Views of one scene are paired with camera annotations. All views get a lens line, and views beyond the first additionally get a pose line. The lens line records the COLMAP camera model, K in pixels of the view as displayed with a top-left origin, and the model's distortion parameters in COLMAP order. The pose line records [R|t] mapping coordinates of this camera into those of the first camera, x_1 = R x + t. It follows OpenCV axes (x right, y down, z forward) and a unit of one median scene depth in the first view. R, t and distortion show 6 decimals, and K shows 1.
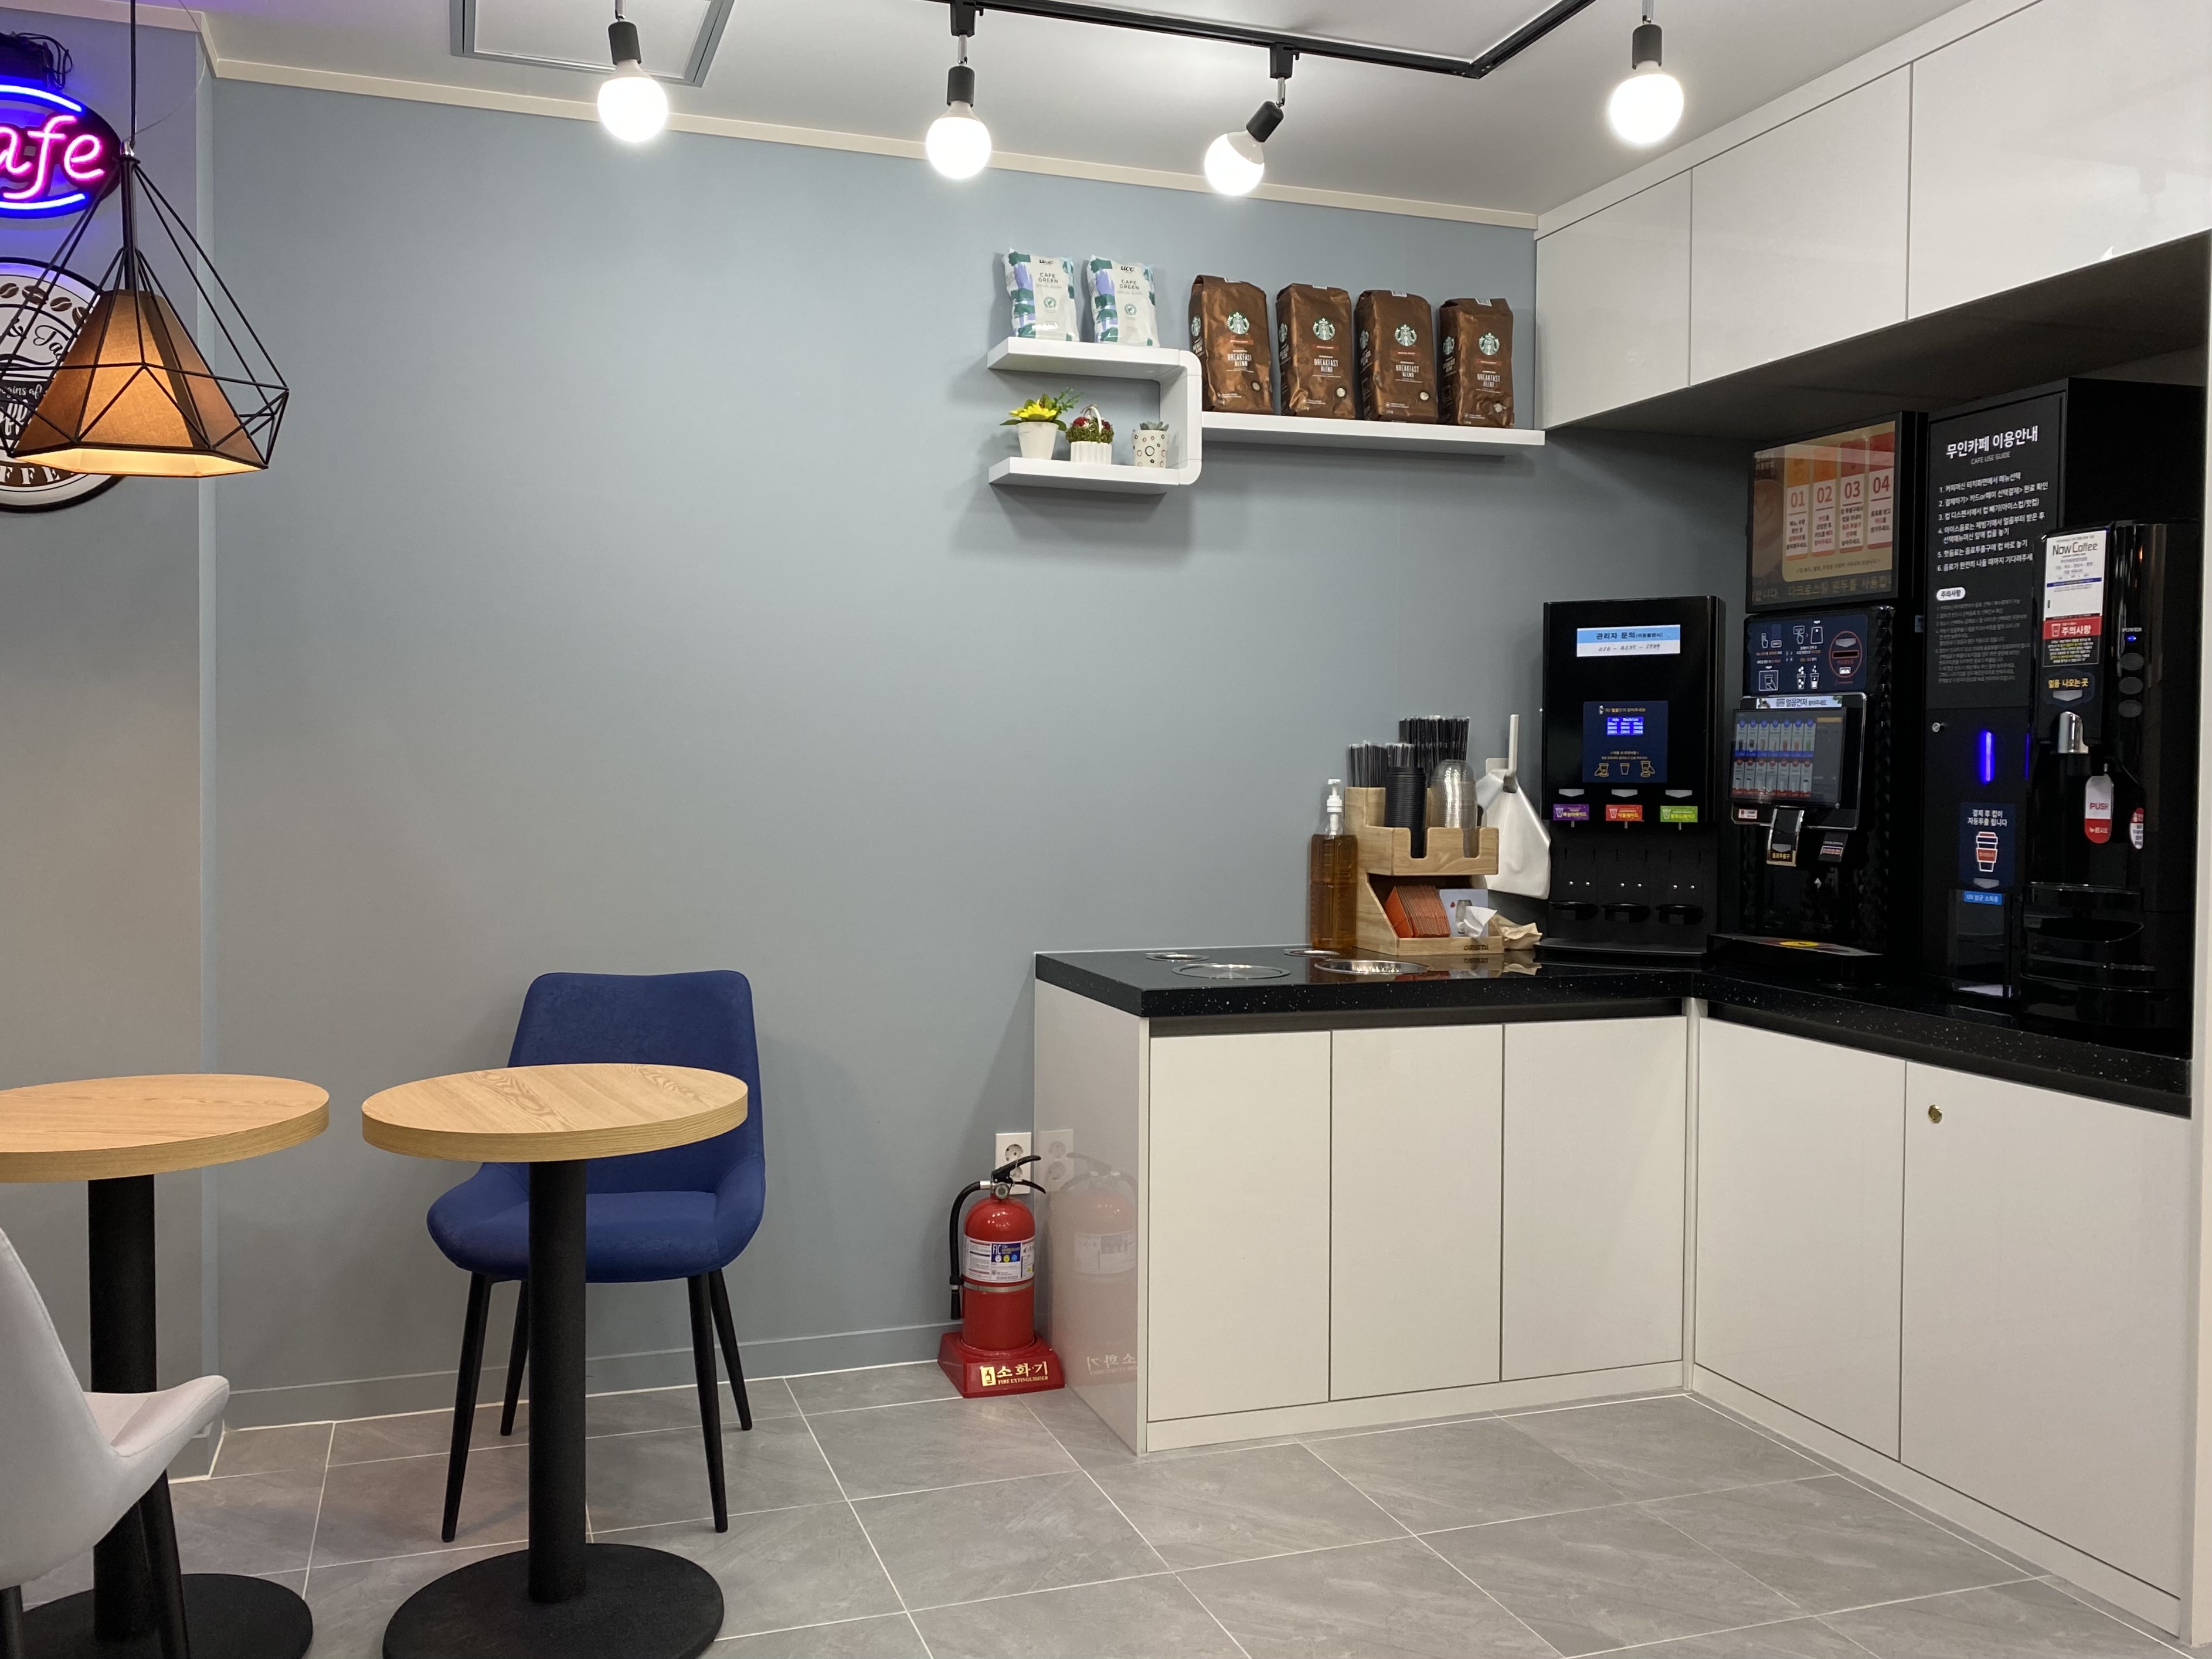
lens RADIAL K [[1757.0, 0, 1120.2], [0, 1757.0, 842.3], [0, 0, 1]] dist [0.020467, -0.017808]
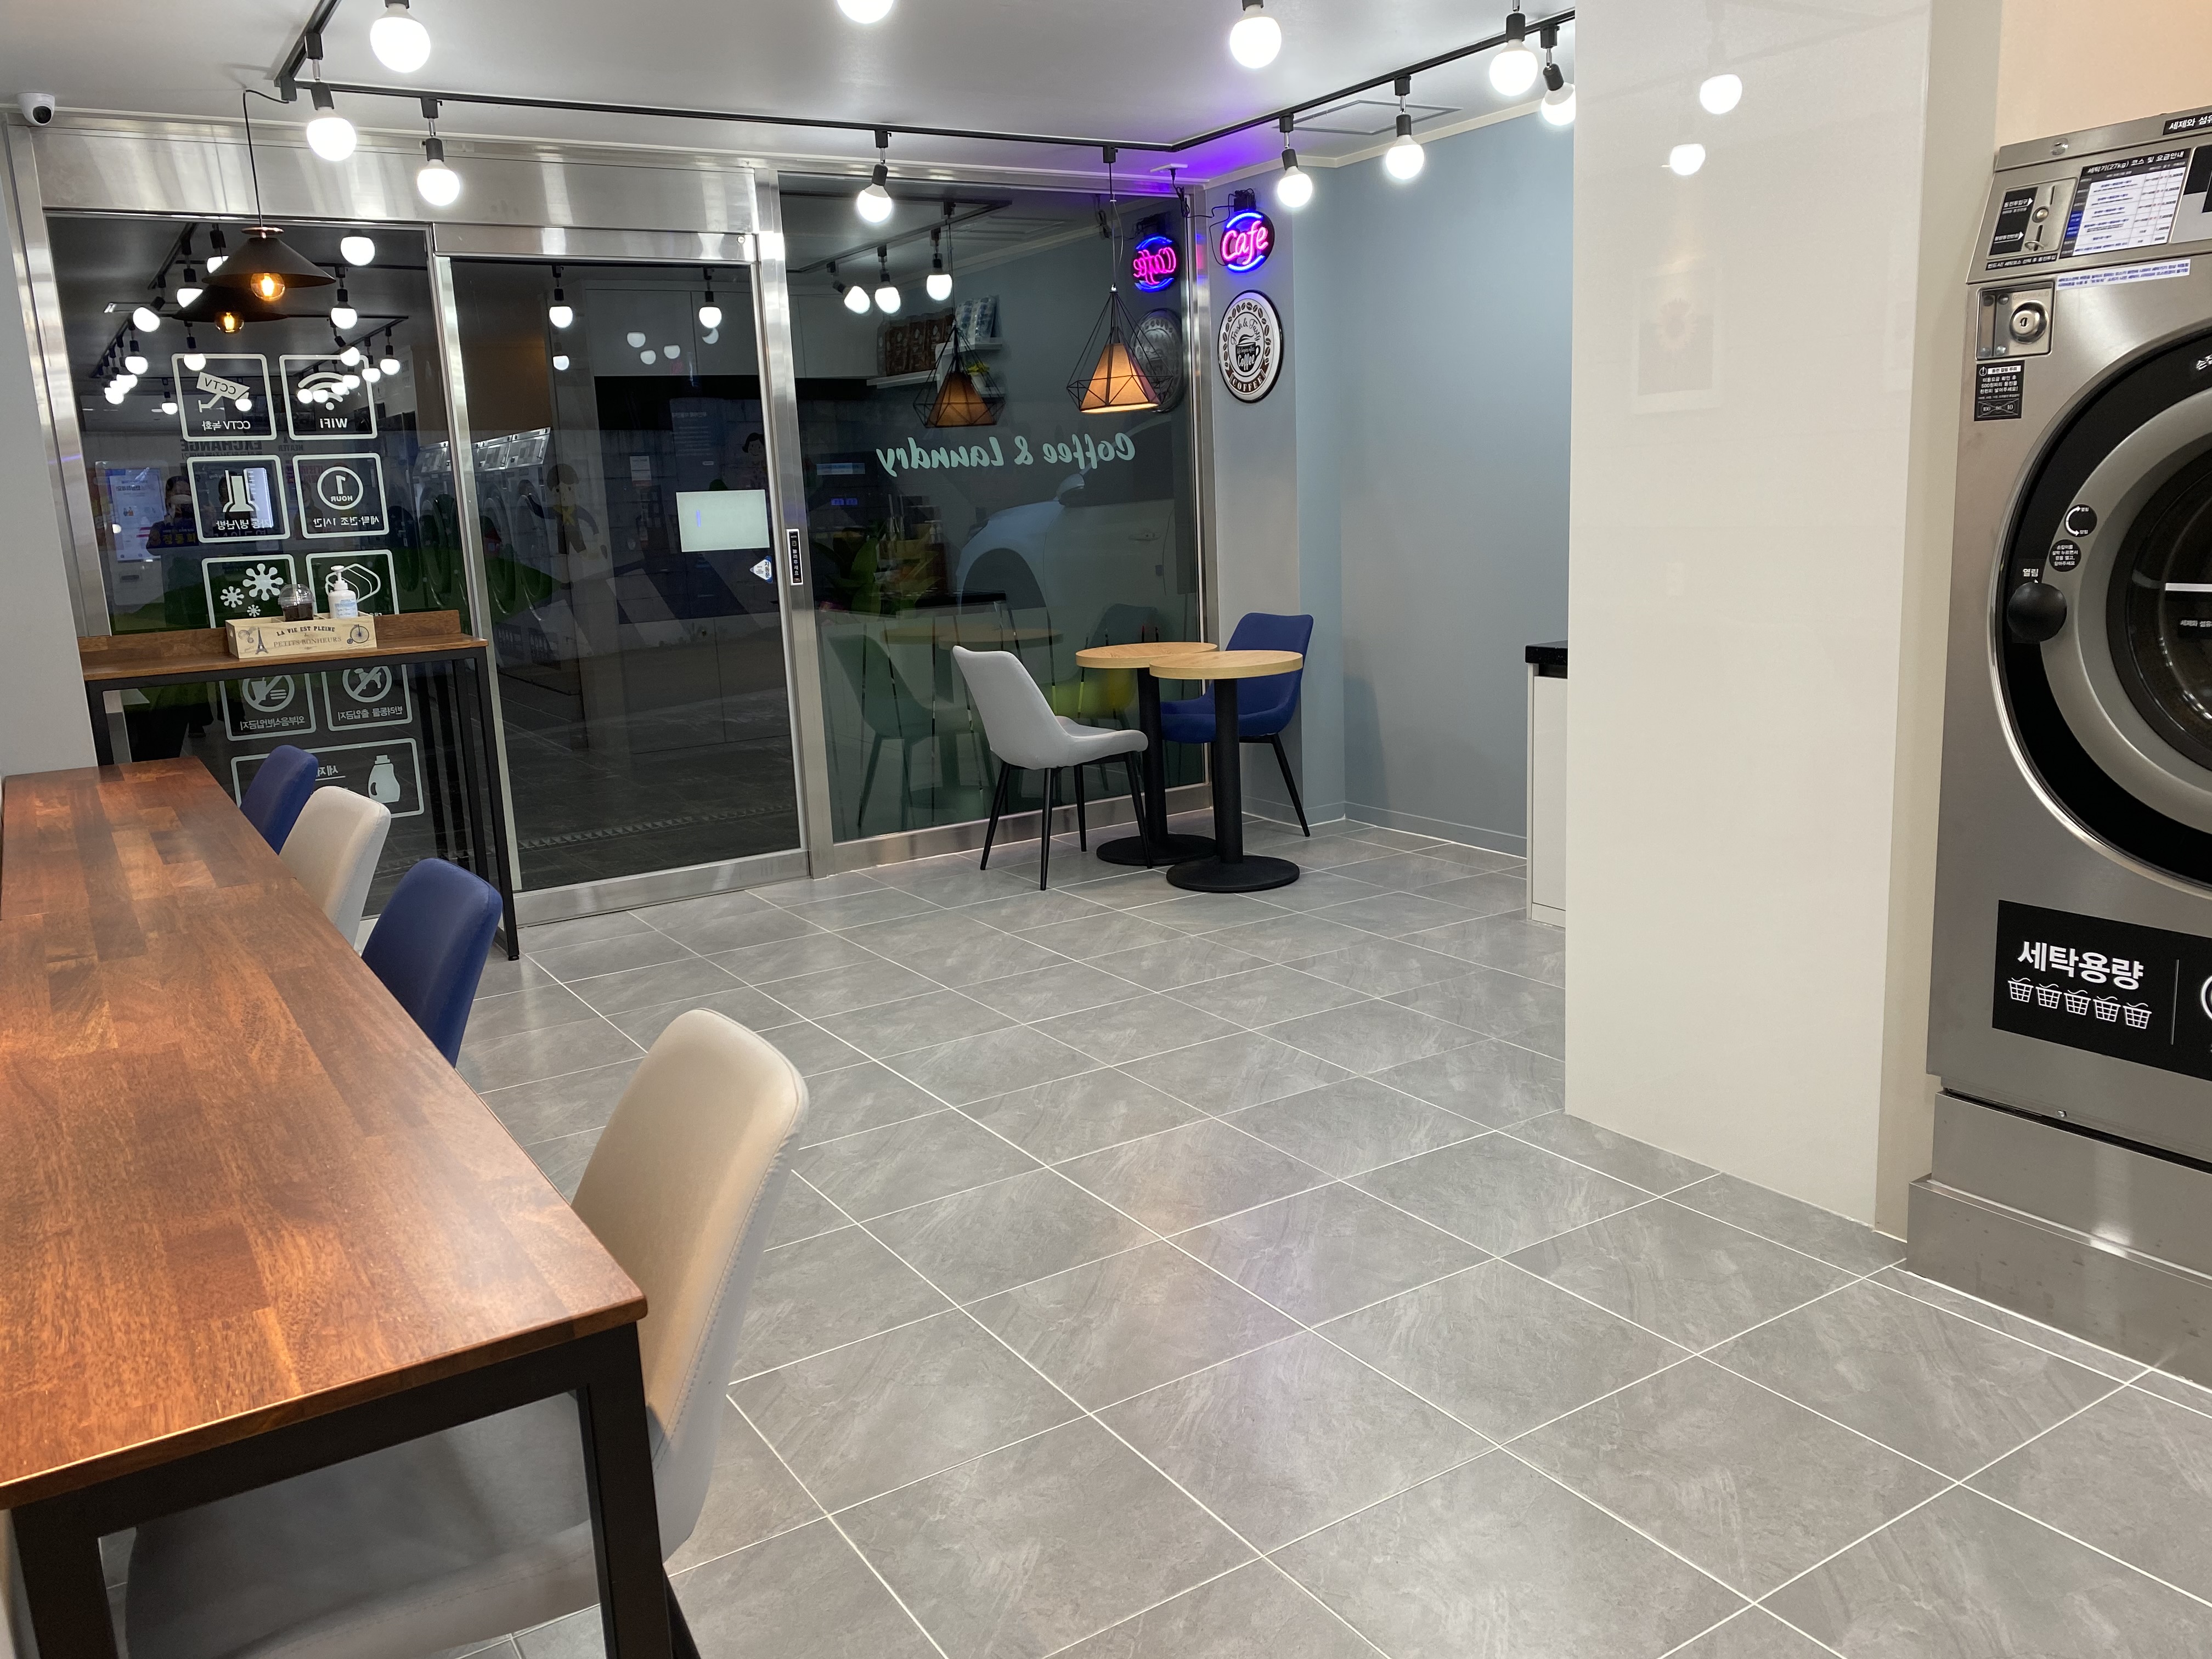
lens RADIAL K [[1756.8, 0, 1107.4], [0, 1756.8, 838.4], [0, 0, 1]] dist [0.020467, -0.017808]
pose [[0.222042, 0.176293, -0.958967, 1.567913], [0.014407, 0.982818, 0.184014, -0.044863], [0.974931, -0.054675, 0.215687, 0.256884]]
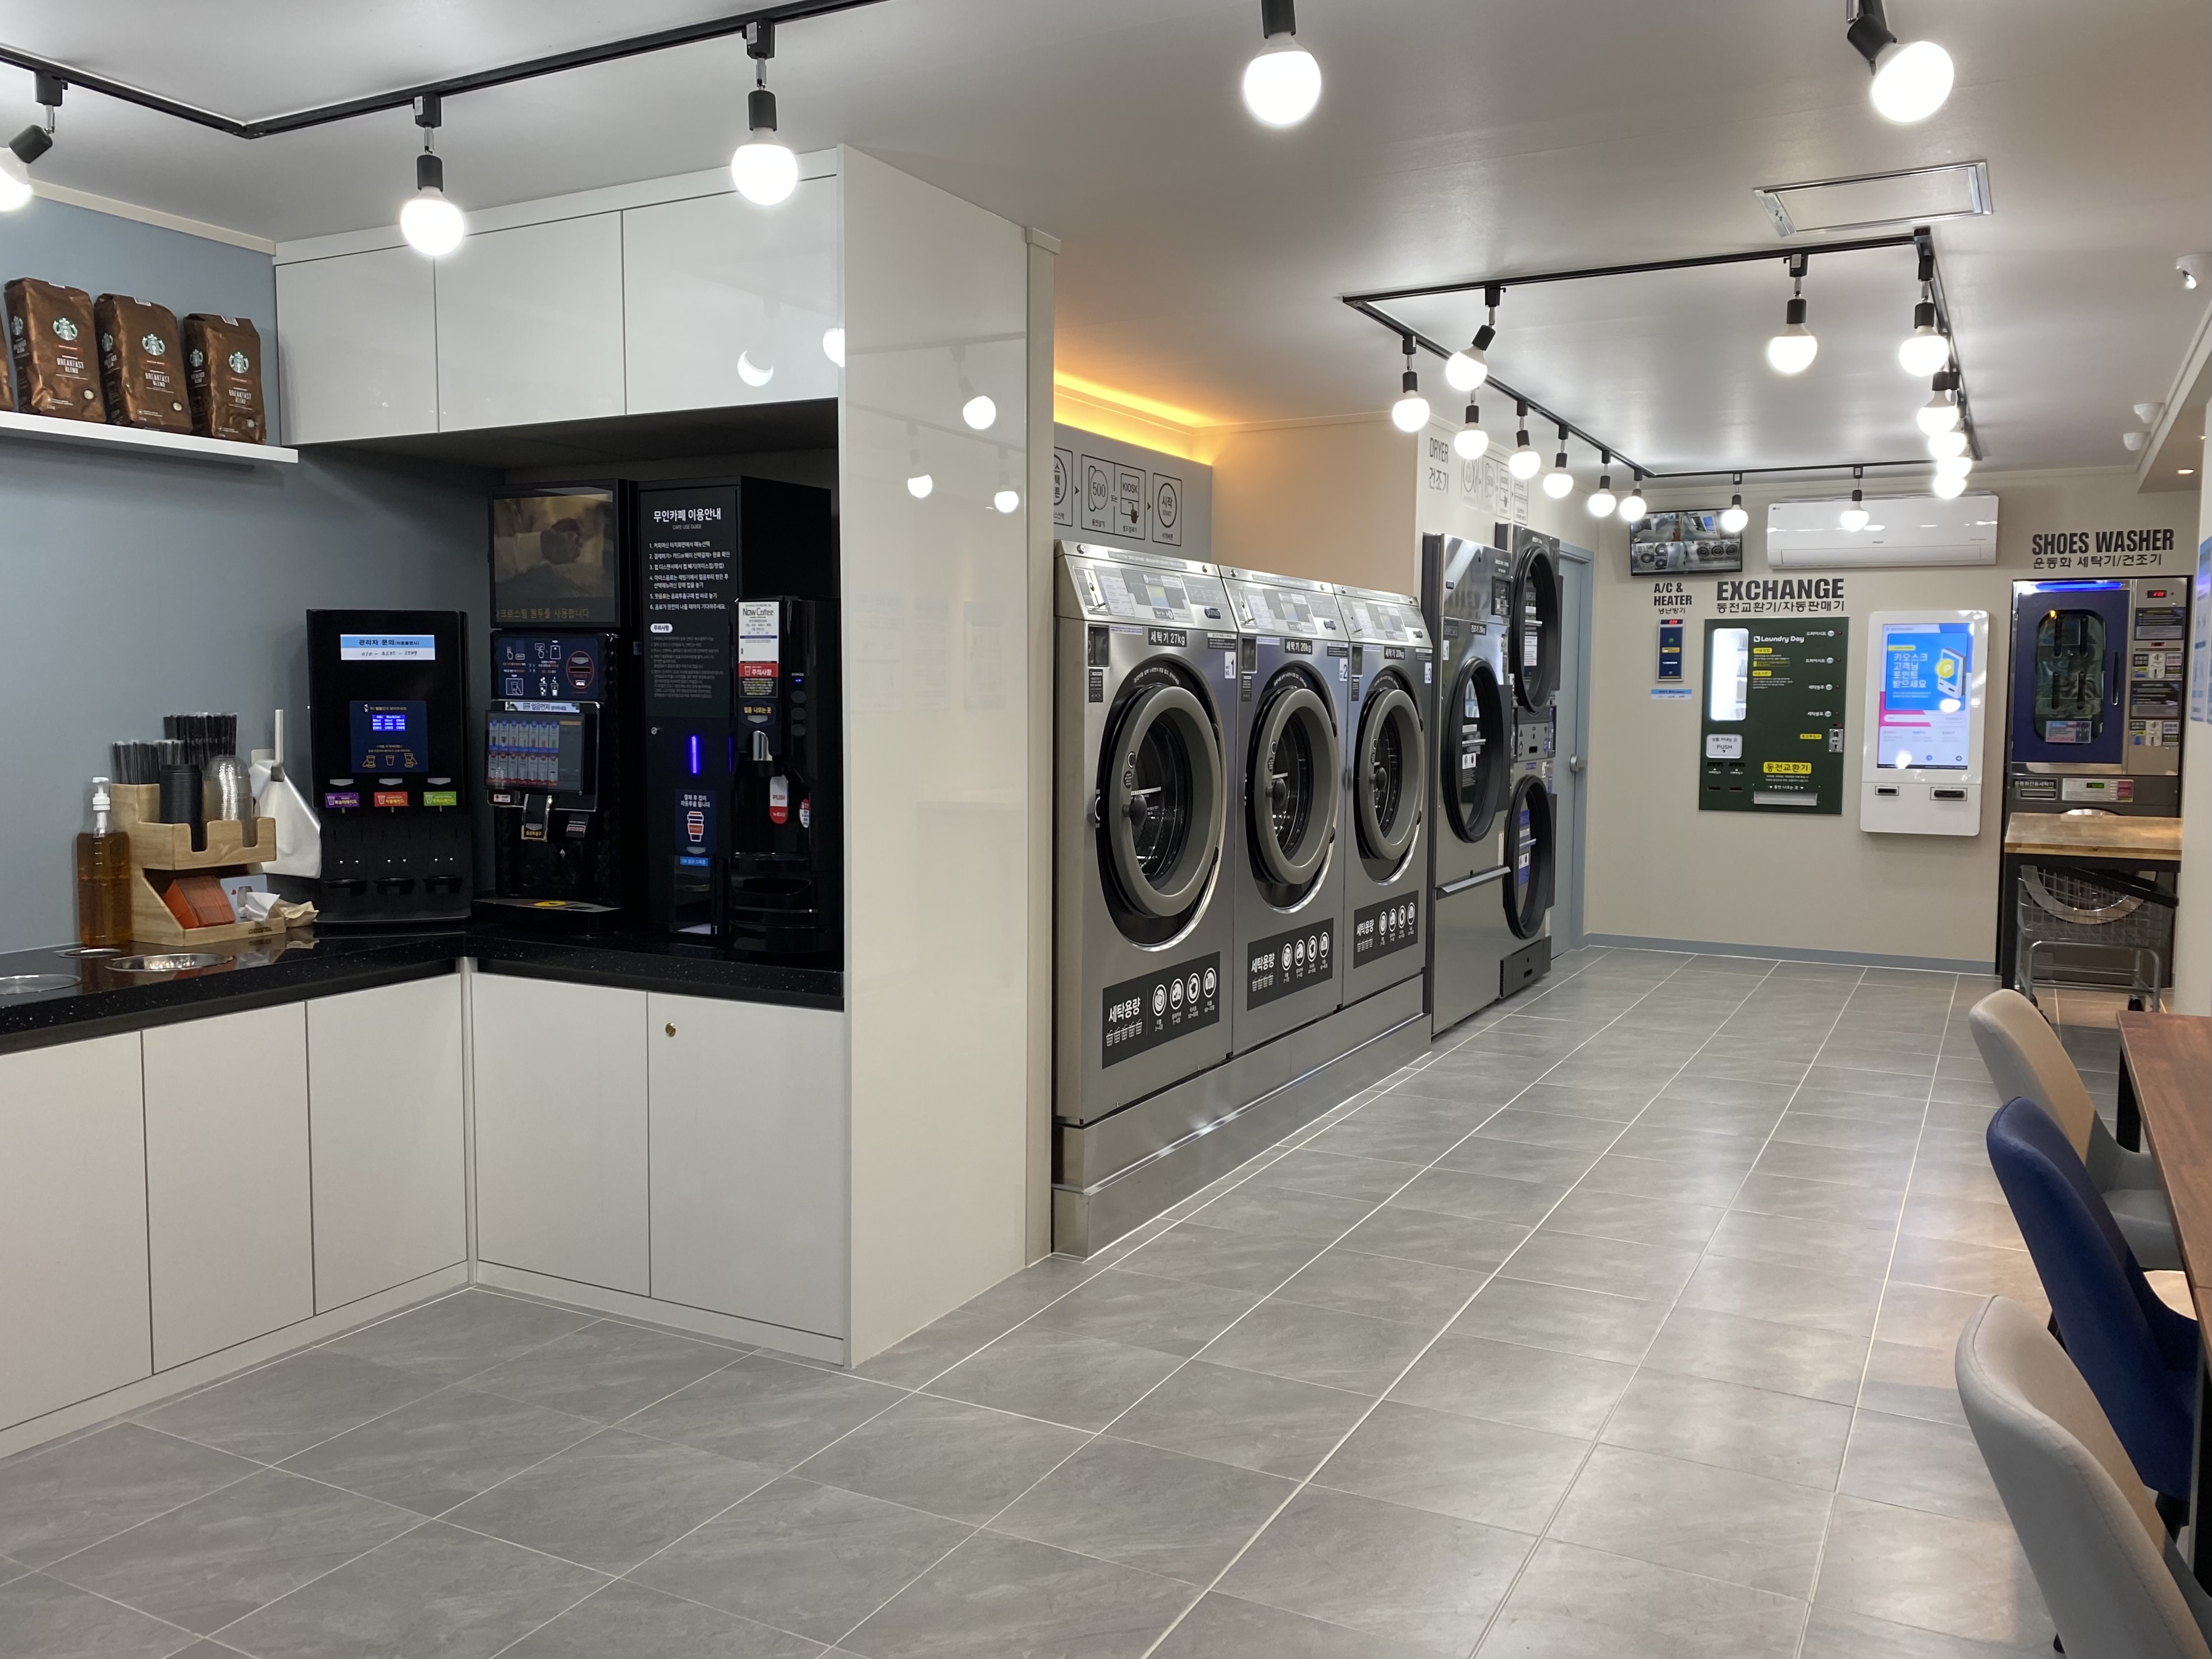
lens RADIAL K [[1756.7, 0, 1104.4], [0, 1756.7, 835.1], [0, 0, 1]] dist [0.020467, -0.017808]
pose [[0.722534, -0.062103, 0.688540, -0.179800], [0.022340, 0.997534, 0.066531, -0.064124], [-0.690974, -0.032689, 0.722140, -0.149785]]
